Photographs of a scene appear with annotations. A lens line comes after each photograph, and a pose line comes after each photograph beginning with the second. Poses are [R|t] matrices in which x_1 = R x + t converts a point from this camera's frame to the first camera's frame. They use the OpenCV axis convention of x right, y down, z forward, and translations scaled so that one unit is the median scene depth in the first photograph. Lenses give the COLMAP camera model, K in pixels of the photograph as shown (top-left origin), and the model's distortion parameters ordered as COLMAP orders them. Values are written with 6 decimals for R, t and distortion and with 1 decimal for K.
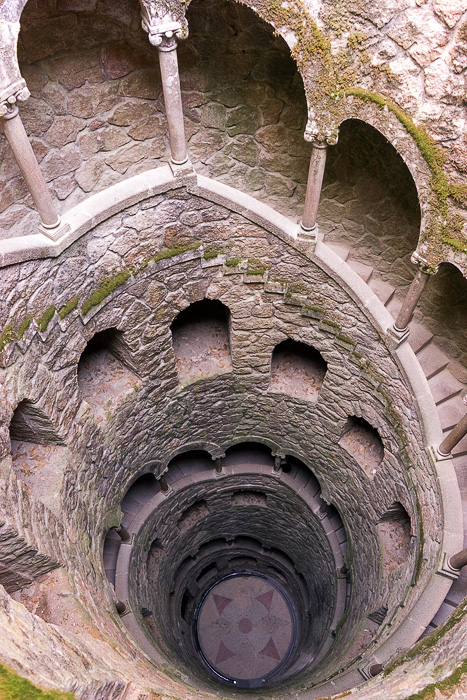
lens RADIAL K [[565.4, 0, 233.5], [0, 565.4, 350.0], [0, 0, 1]] dist [-0.004274, 0.003785]
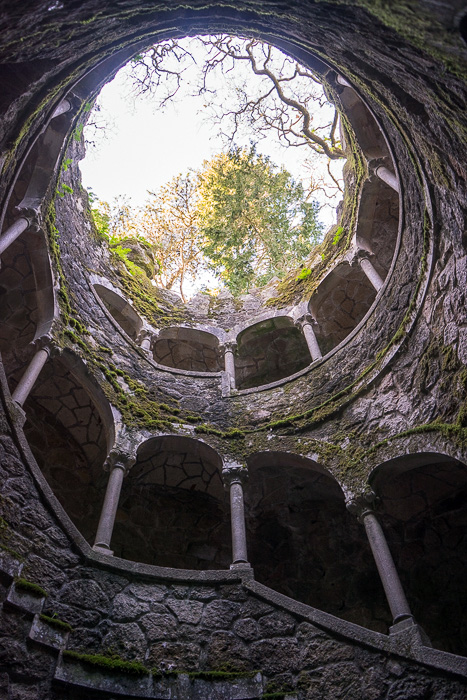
lens RADIAL K [[565.4, 0, 233.5], [0, 565.4, 350.0], [0, 0, 1]] dist [-0.004274, 0.003785]
pose [[0.905097, -0.381987, -0.186779, 0.159429], [-0.352105, -0.427054, -0.832855, 0.467053], [0.238374, 0.819580, -0.521025, 0.820881]]
